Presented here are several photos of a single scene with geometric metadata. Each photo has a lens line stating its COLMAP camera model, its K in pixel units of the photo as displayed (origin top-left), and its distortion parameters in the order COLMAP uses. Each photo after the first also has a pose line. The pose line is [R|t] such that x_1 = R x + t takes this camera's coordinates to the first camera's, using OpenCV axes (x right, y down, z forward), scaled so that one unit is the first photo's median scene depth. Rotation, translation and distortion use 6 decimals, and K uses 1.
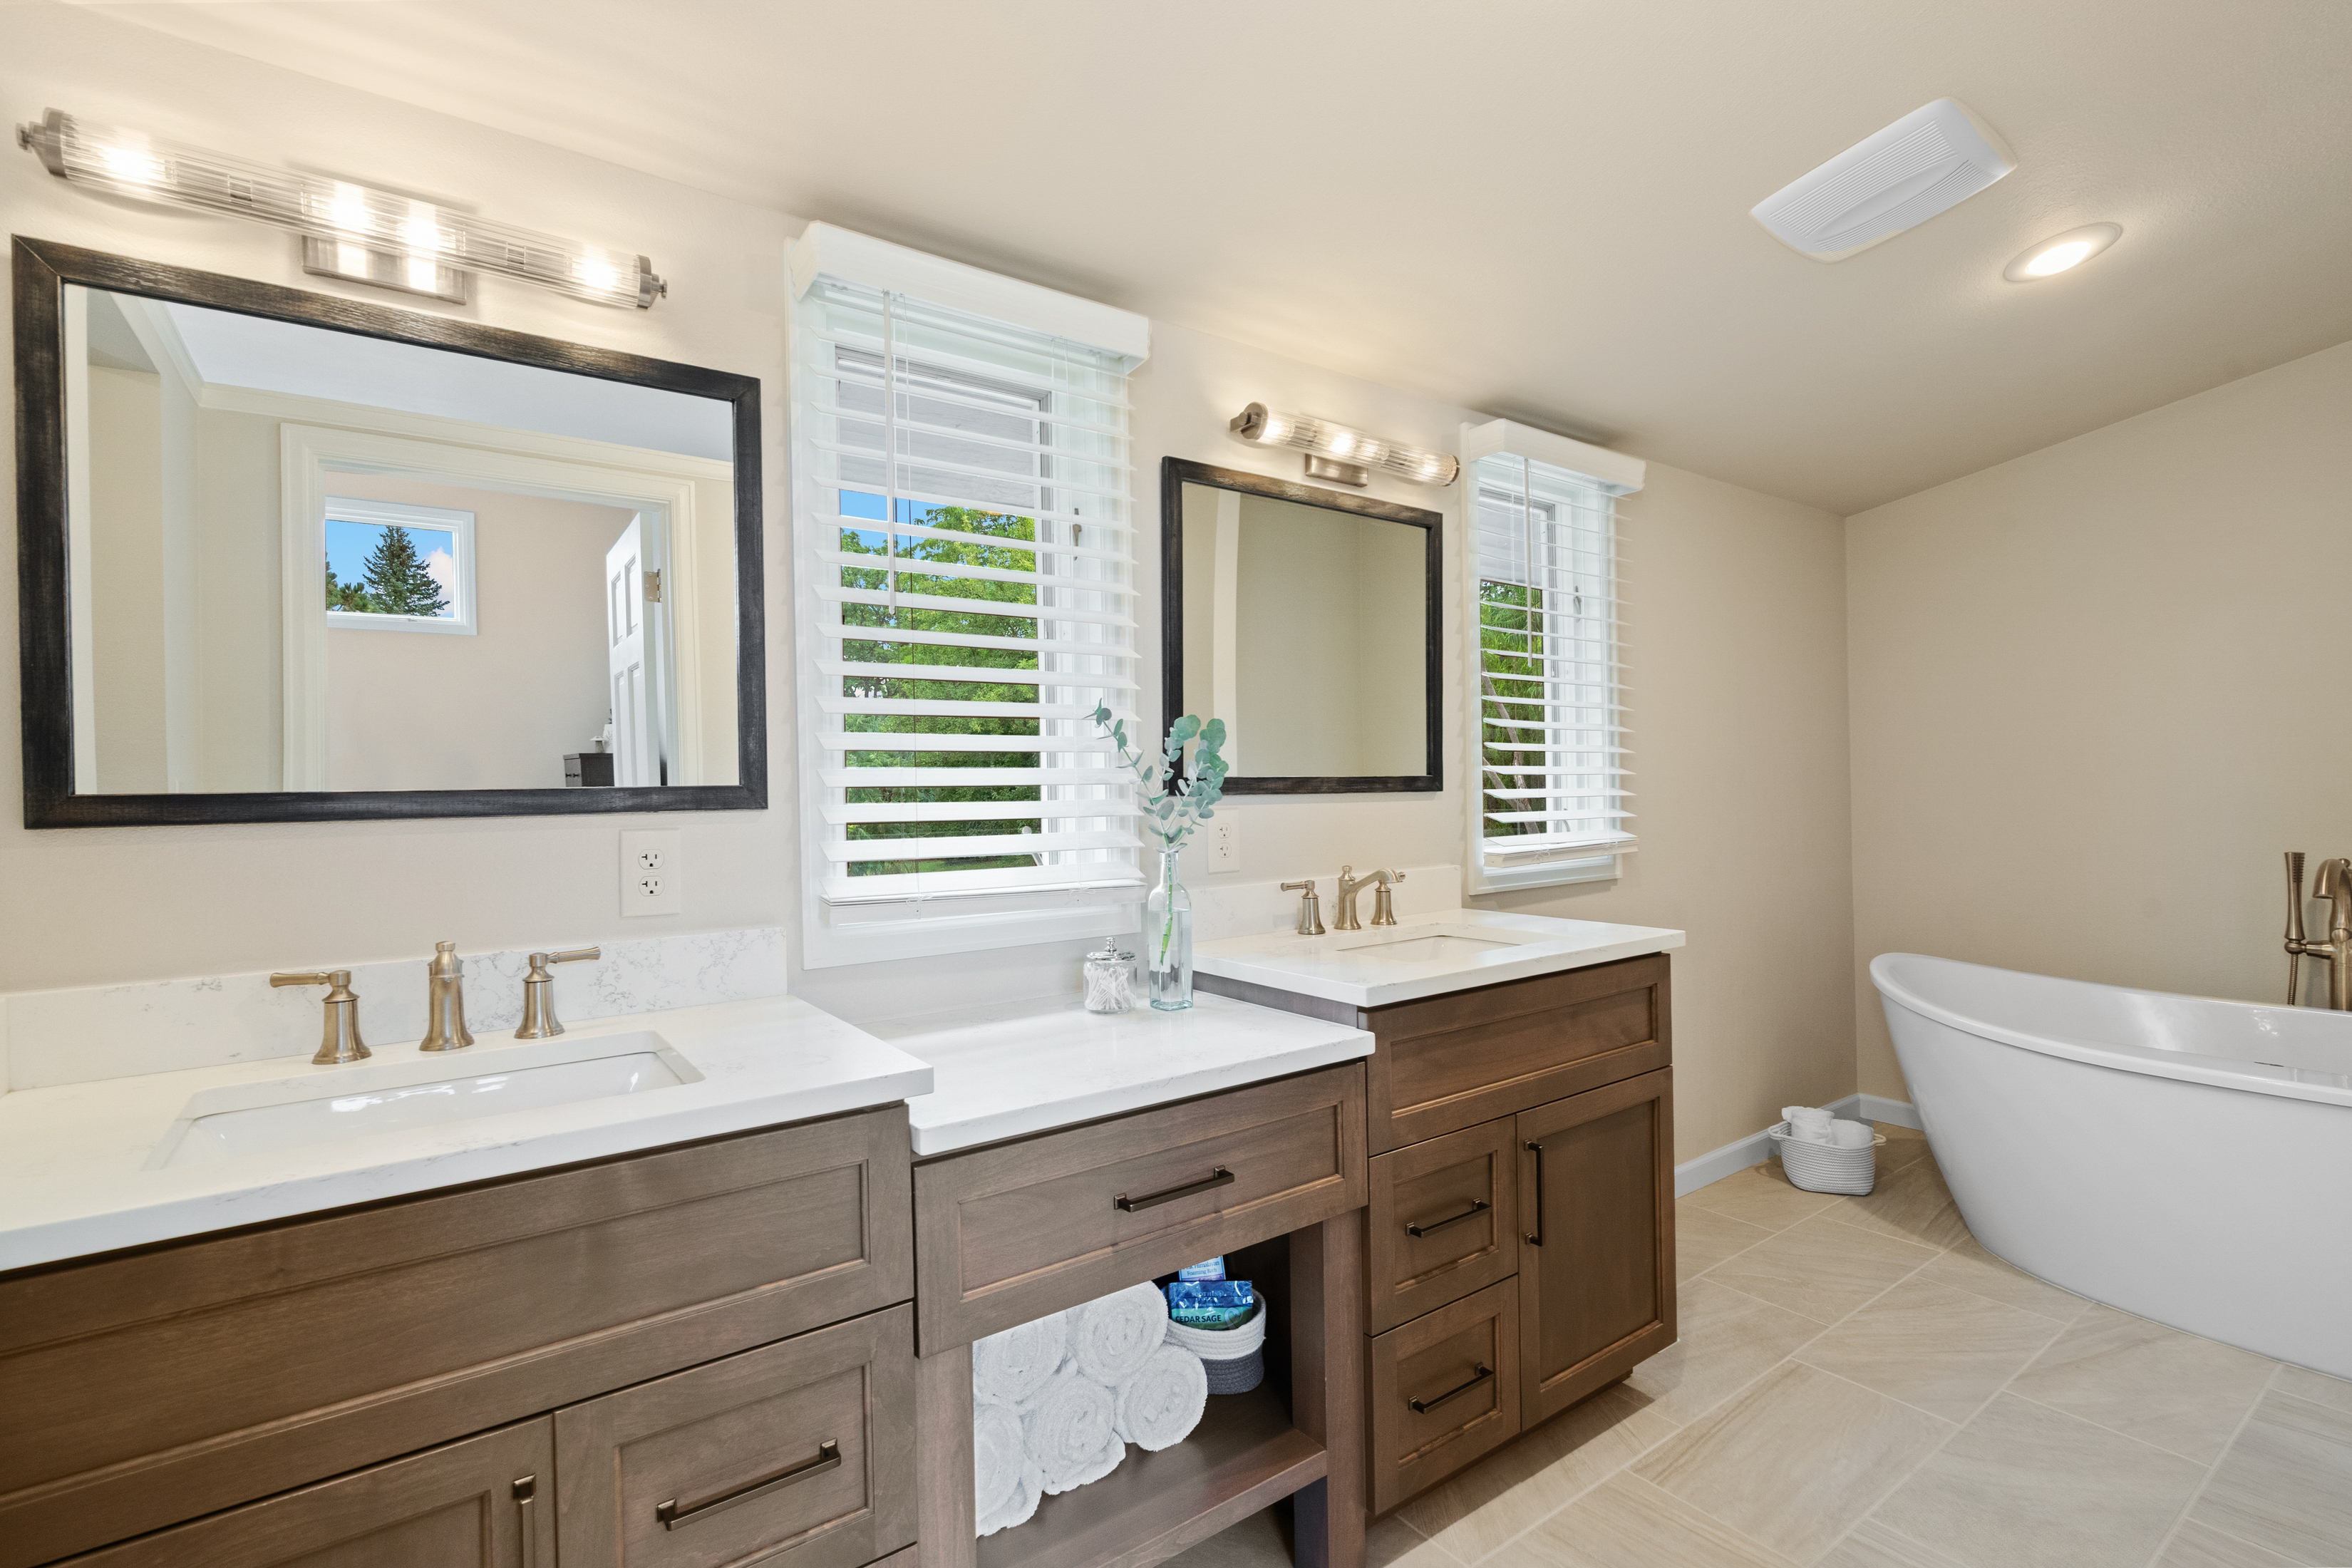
lens RADIAL K [[1086.3, 0, 1160.3], [0, 1086.3, 792.5], [0, 0, 1]] dist [-0.002451, -0.000119]
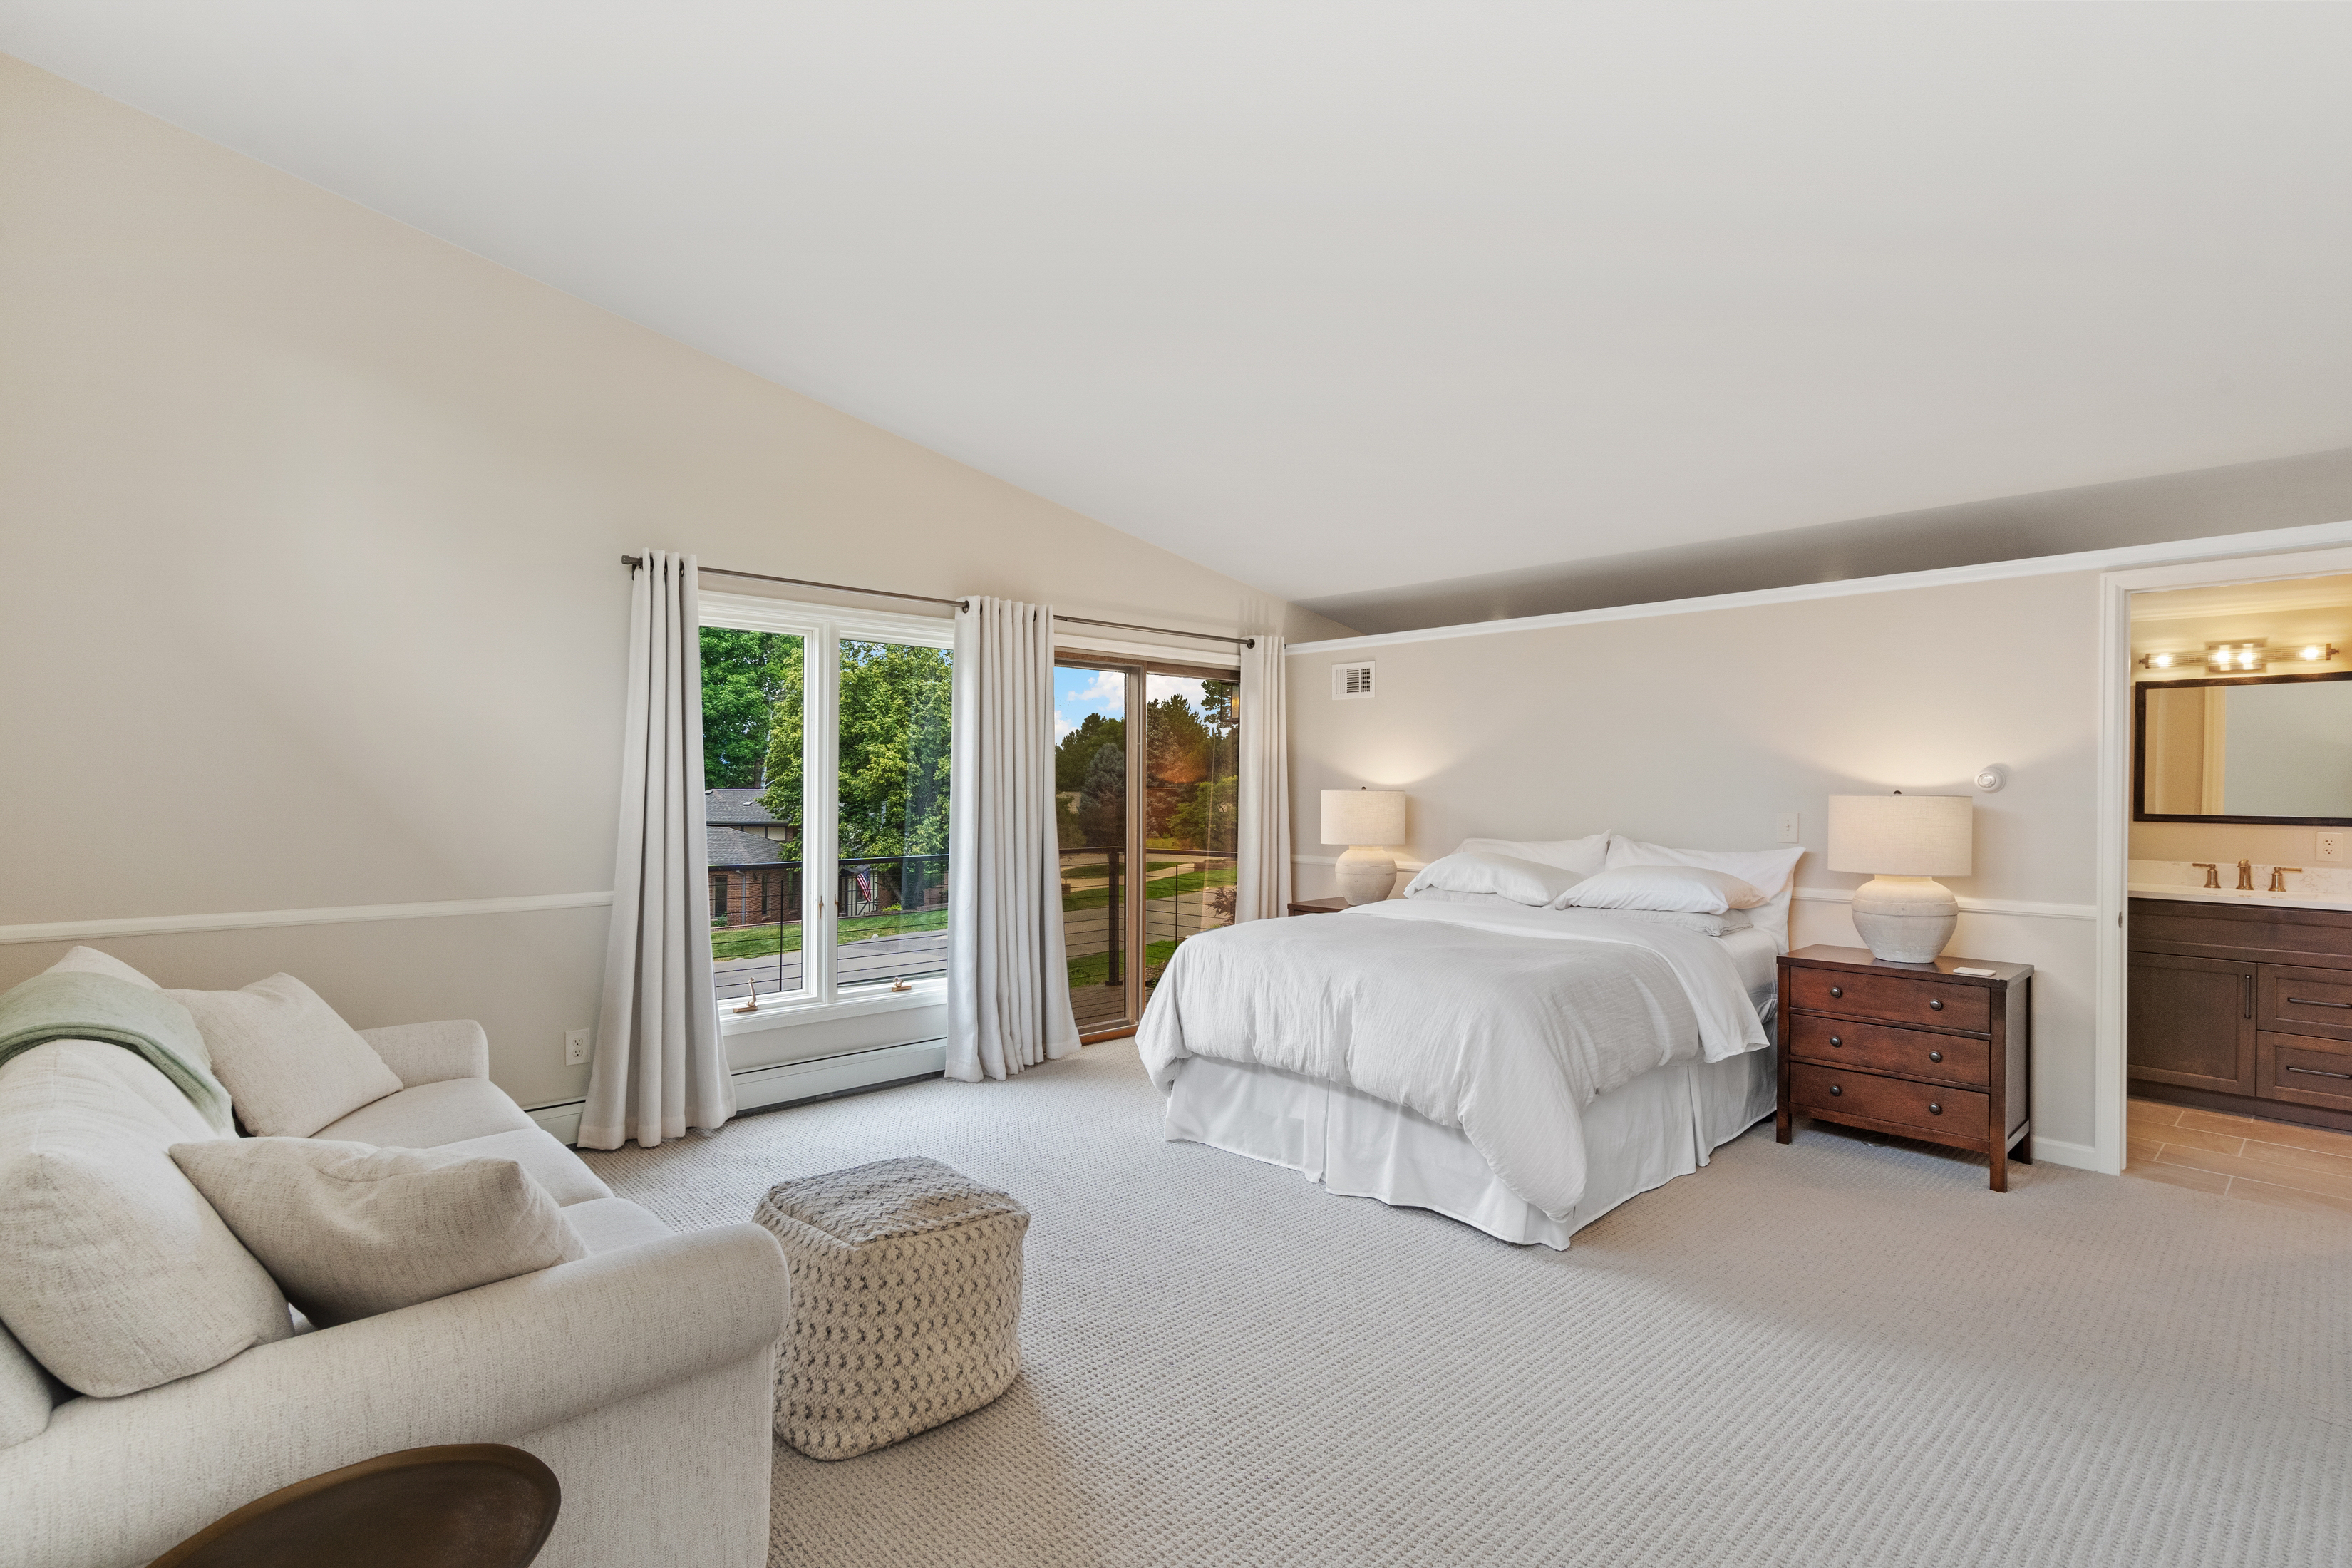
lens RADIAL K [[1086.3, 0, 1160.3], [0, 1086.3, 792.5], [0, 0, 1]] dist [-0.002451, -0.000119]
pose [[0.108726, 0.023401, -0.993796, 2.483990], [-0.013848, 0.999662, 0.022024, -0.111454], [0.993975, 0.011367, 0.109013, -2.931476]]
